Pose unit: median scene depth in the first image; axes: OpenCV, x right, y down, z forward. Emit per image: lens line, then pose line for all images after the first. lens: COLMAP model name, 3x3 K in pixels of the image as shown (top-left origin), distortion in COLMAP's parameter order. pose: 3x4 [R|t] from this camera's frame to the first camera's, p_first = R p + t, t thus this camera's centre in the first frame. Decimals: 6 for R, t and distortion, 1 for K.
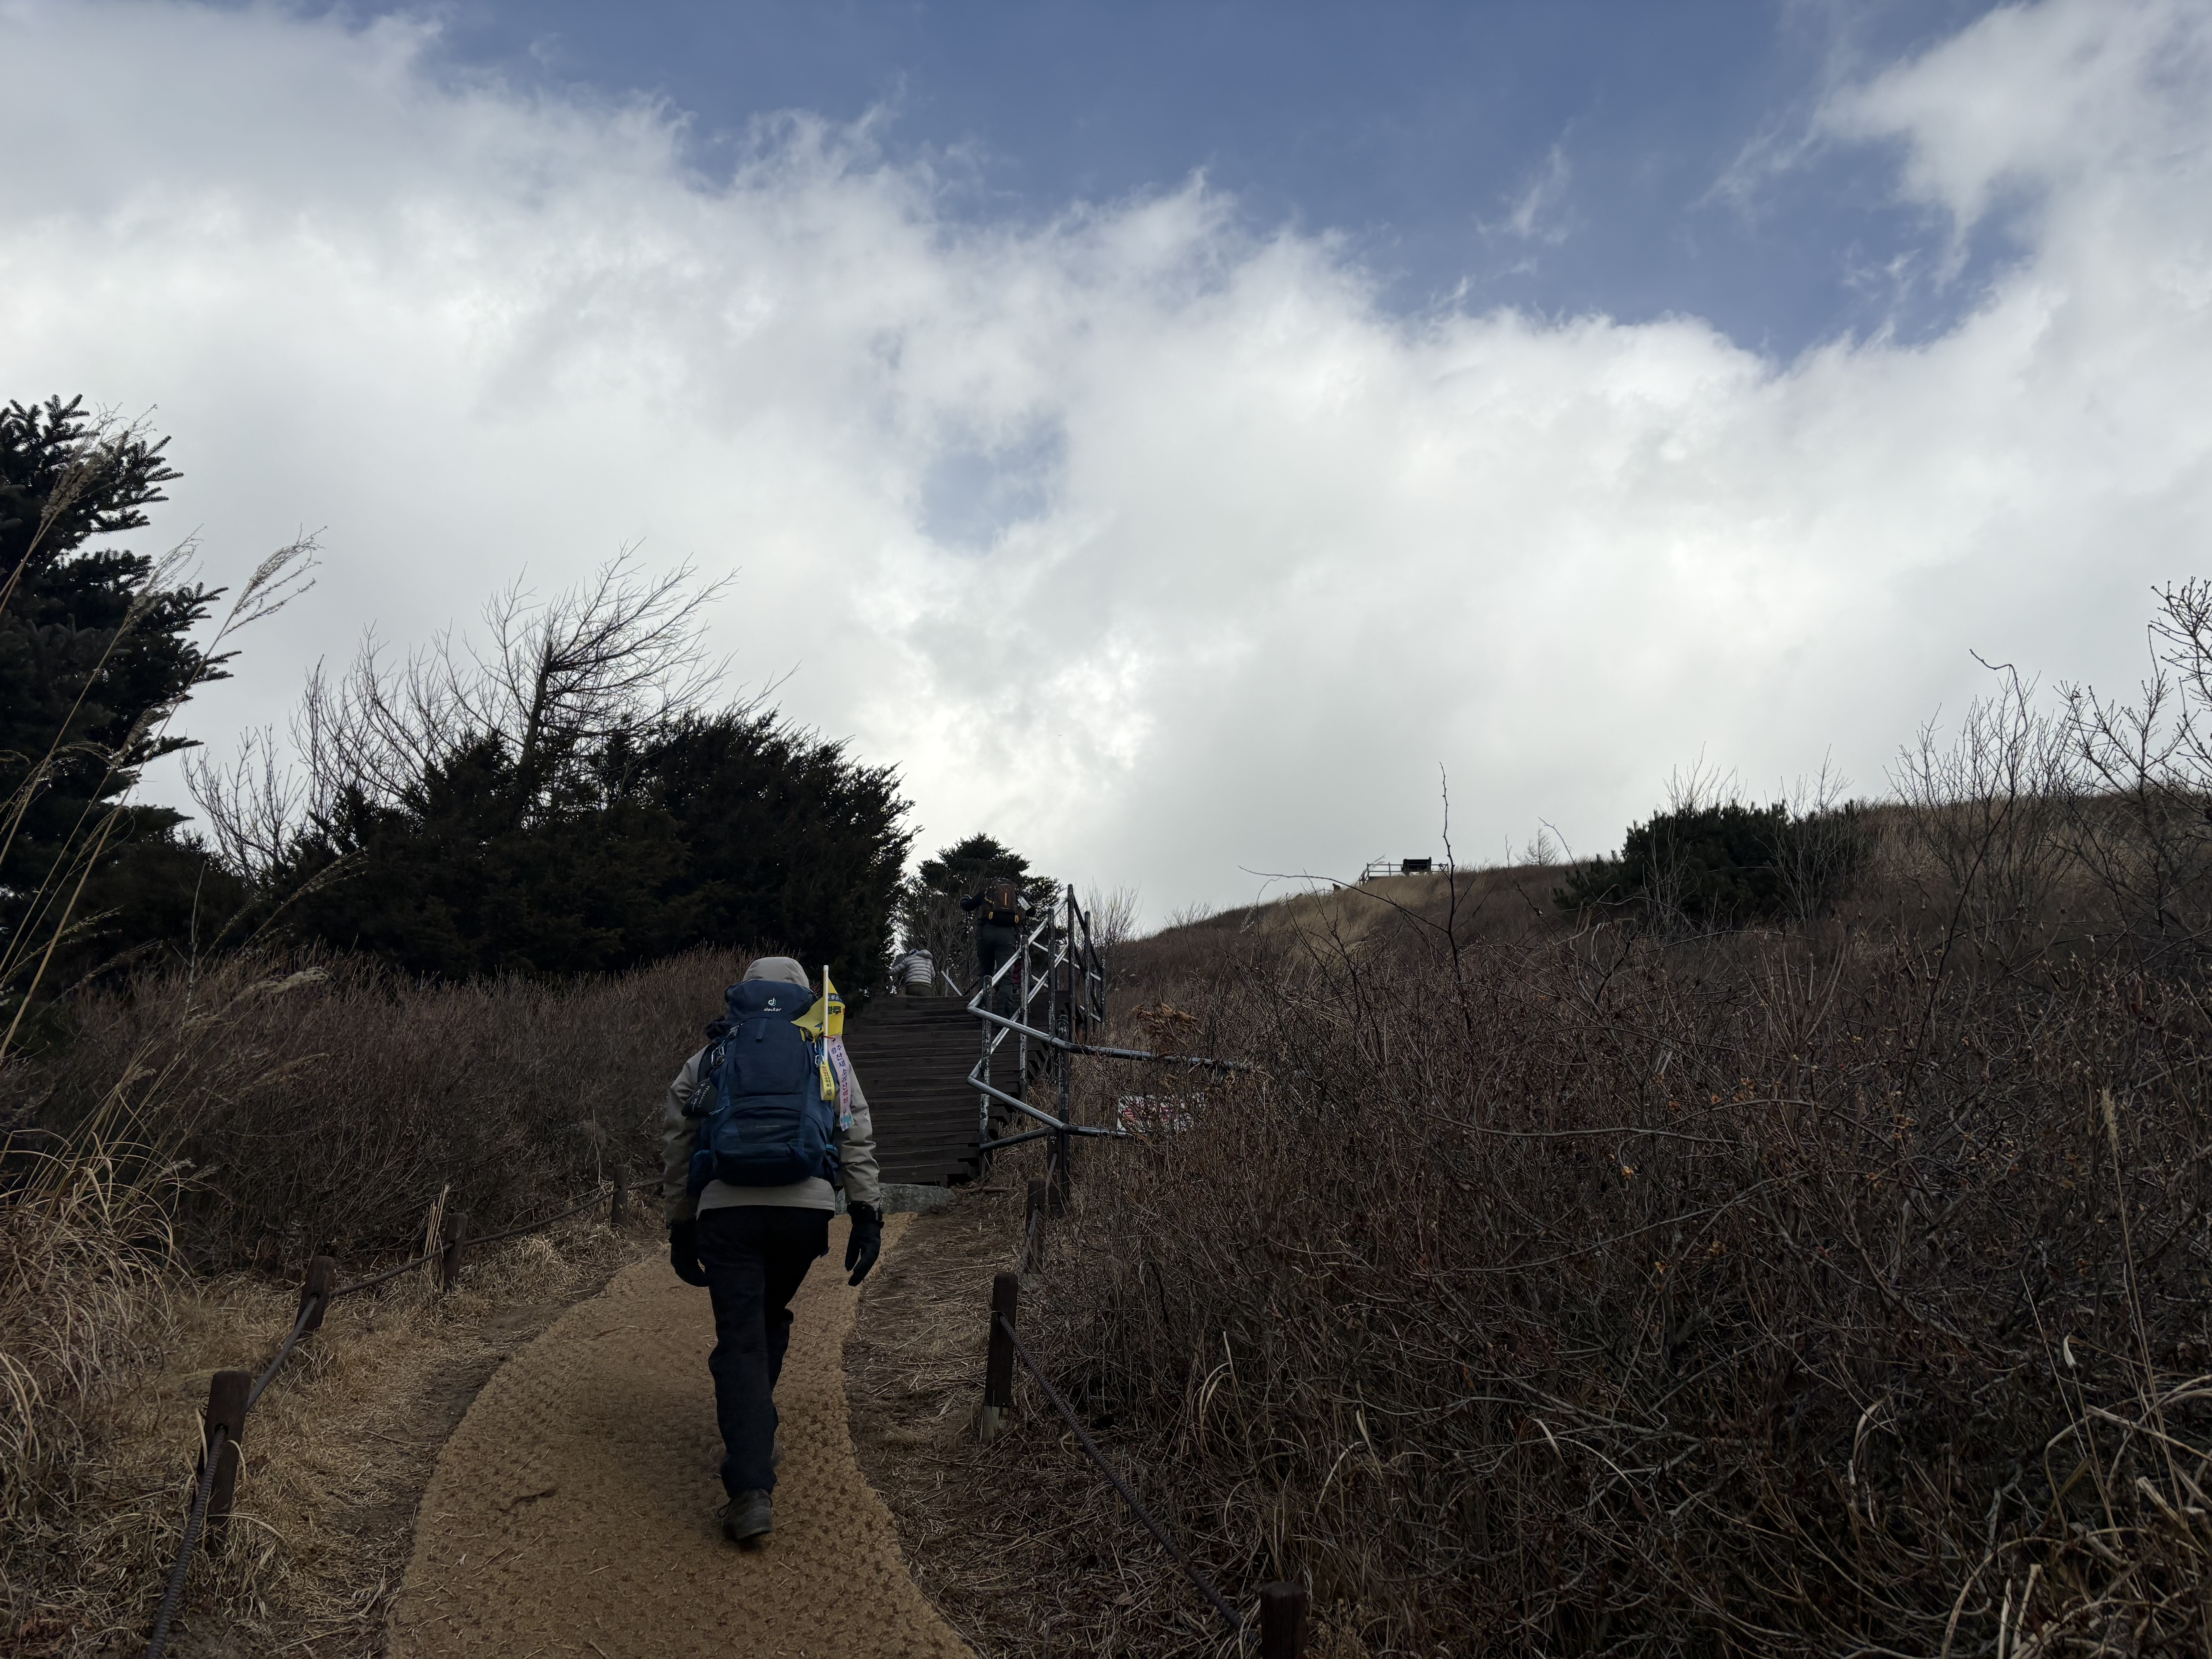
lens RADIAL K [[1676.0, 0, 1113.8], [0, 1676.0, 822.5], [0, 0, 1]] dist [-0.010144, -0.001575]
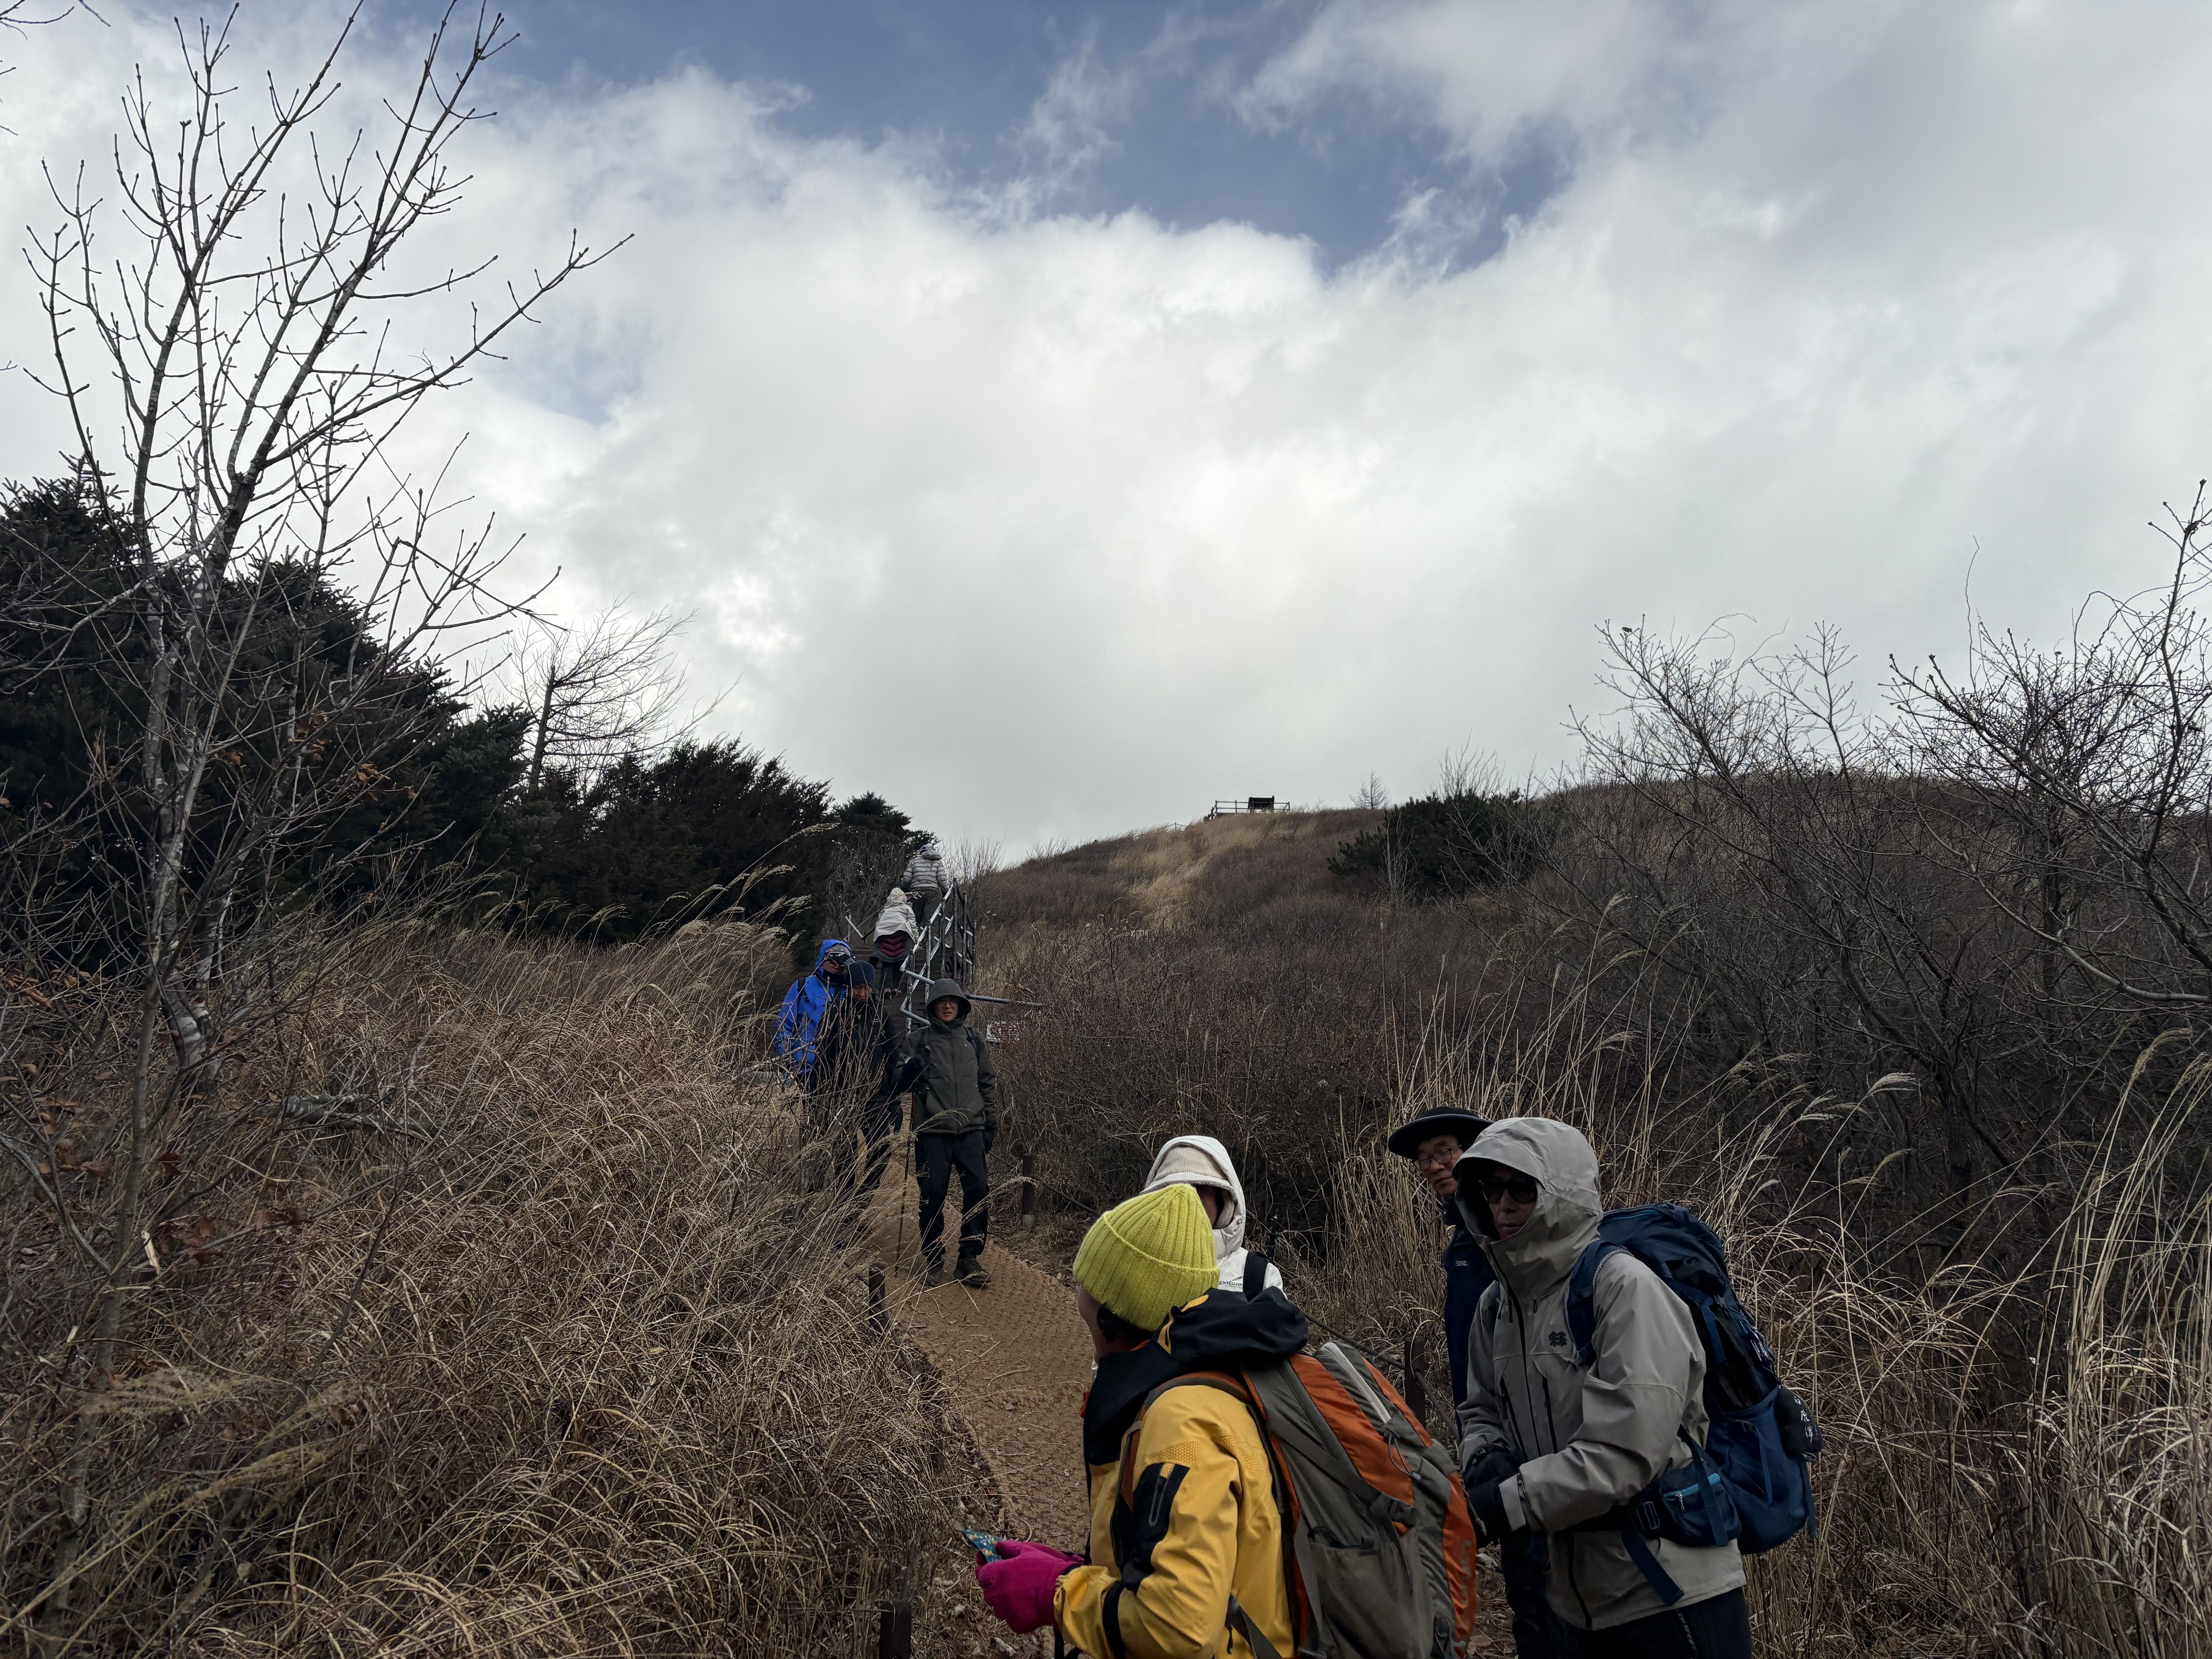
lens RADIAL K [[1676.0, 0, 1103.5], [0, 1676.0, 837.9], [0, 0, 1]] dist [-0.010144, -0.001575]
pose [[0.997029, 0.018585, 0.074745, -0.002576], [-0.022932, 0.998069, 0.057727, -0.033791], [-0.073528, -0.059269, 0.995530, -0.192467]]
